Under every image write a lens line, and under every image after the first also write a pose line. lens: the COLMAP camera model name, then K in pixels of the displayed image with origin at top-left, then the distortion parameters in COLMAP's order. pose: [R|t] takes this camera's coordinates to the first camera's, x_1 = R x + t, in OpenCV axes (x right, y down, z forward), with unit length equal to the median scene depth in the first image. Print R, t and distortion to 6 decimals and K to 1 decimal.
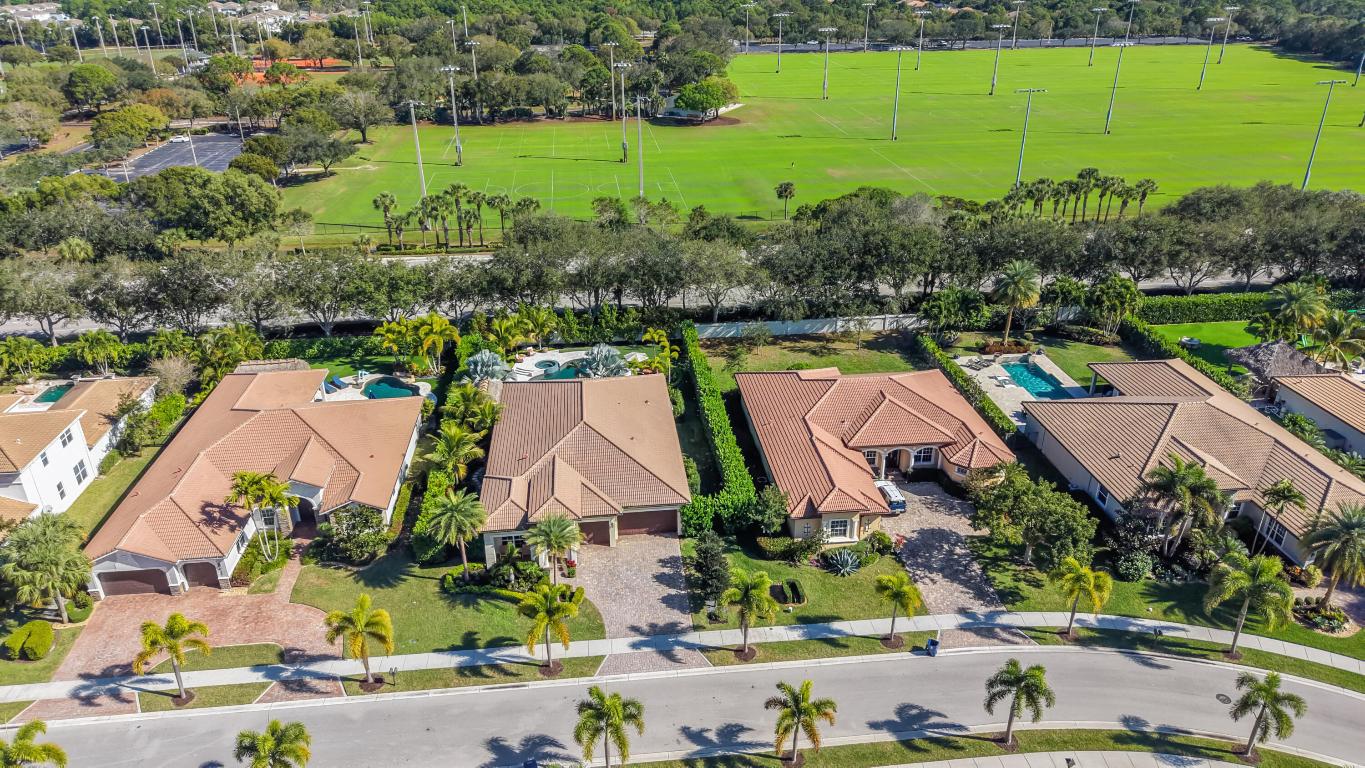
lens RADIAL K [[915.6, 0, 678.9], [0, 915.6, 363.7], [0, 0, 1]] dist [0.012254, -0.006529]
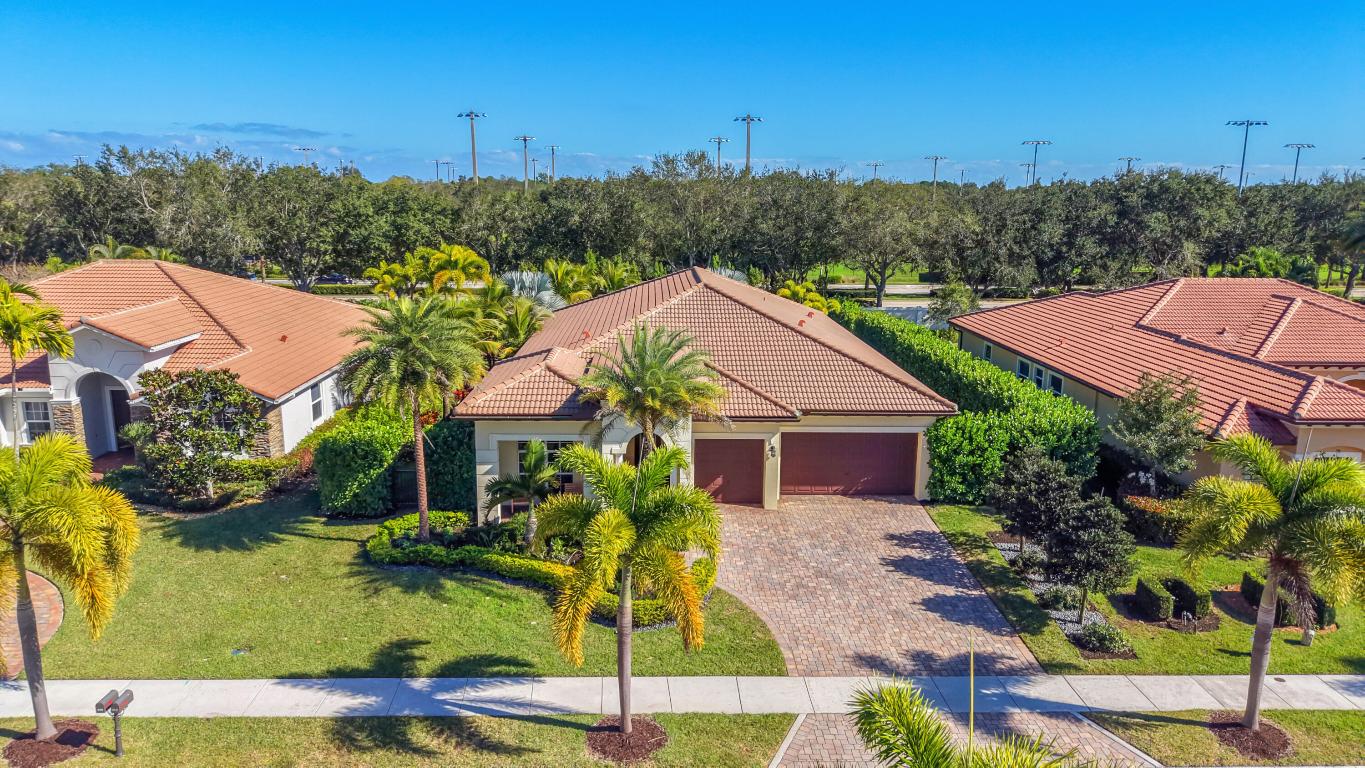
lens RADIAL K [[915.6, 0, 678.9], [0, 915.6, 363.7], [0, 0, 1]] dist [0.012254, -0.006529]
pose [[0.997018, 0.029769, -0.071201, -0.091115], [-0.045774, 0.970910, -0.235030, 0.246895], [0.062133, 0.237589, 0.969377, 0.588512]]
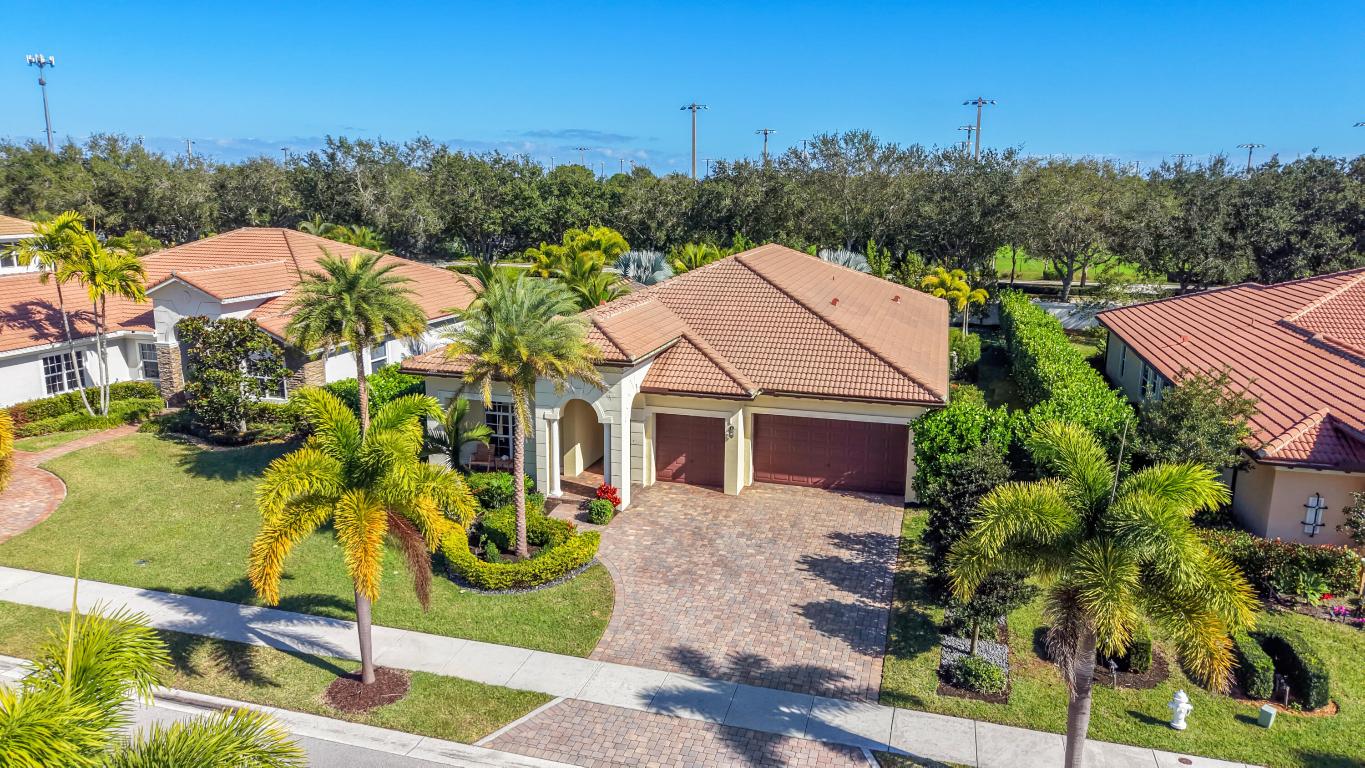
lens RADIAL K [[915.6, 0, 678.9], [0, 915.6, 363.7], [0, 0, 1]] dist [0.012254, -0.006529]
pose [[0.926303, 0.083545, -0.367399, 0.050746], [-0.167112, 0.965048, -0.201883, 0.239118], [0.337692, 0.248401, 0.907888, 0.643795]]
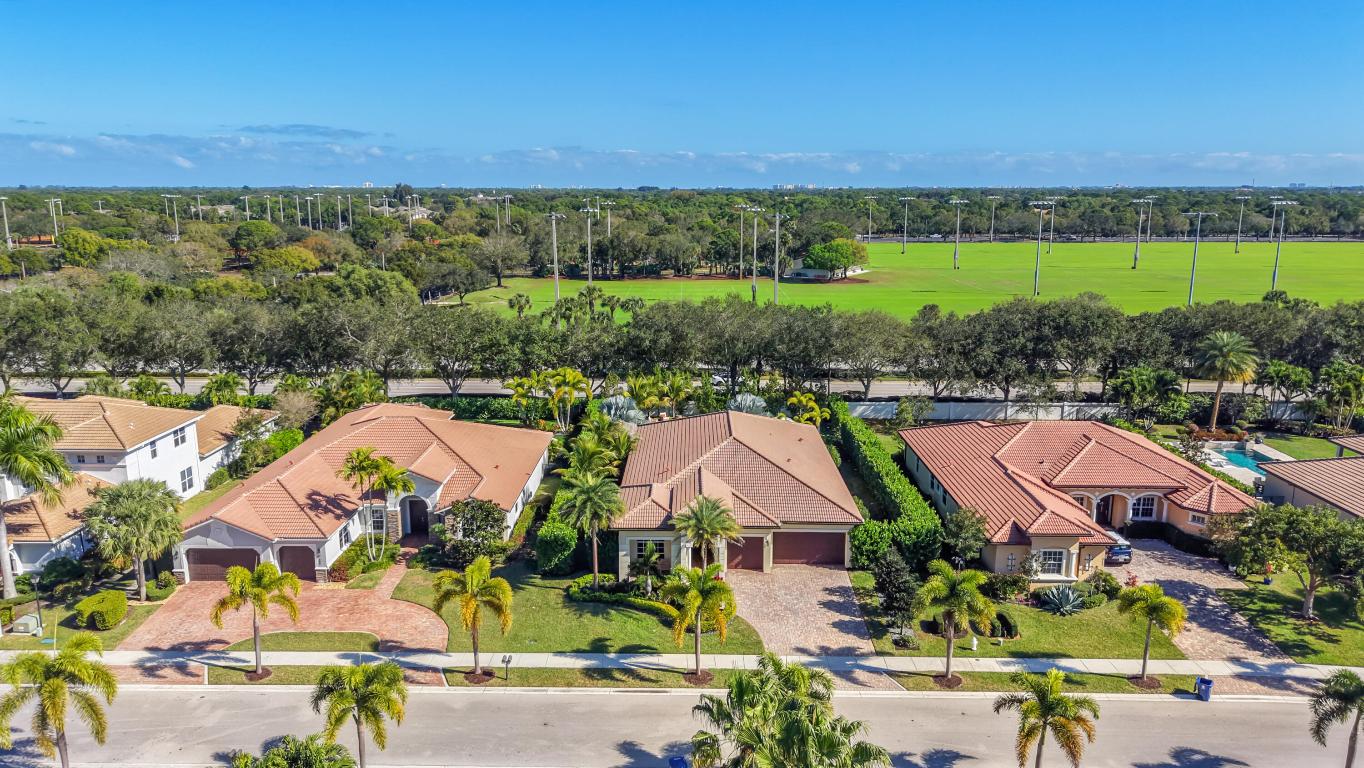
lens RADIAL K [[924.7, 0, 678.7], [0, 924.7, 365.1], [0, 0, 1]] dist [0.035952, -0.040712]
pose [[0.992746, 0.029457, -0.116565, -0.062335], [-0.055949, 0.971336, -0.231034, 0.224941], [0.106418, 0.235879, 0.965938, 0.139383]]
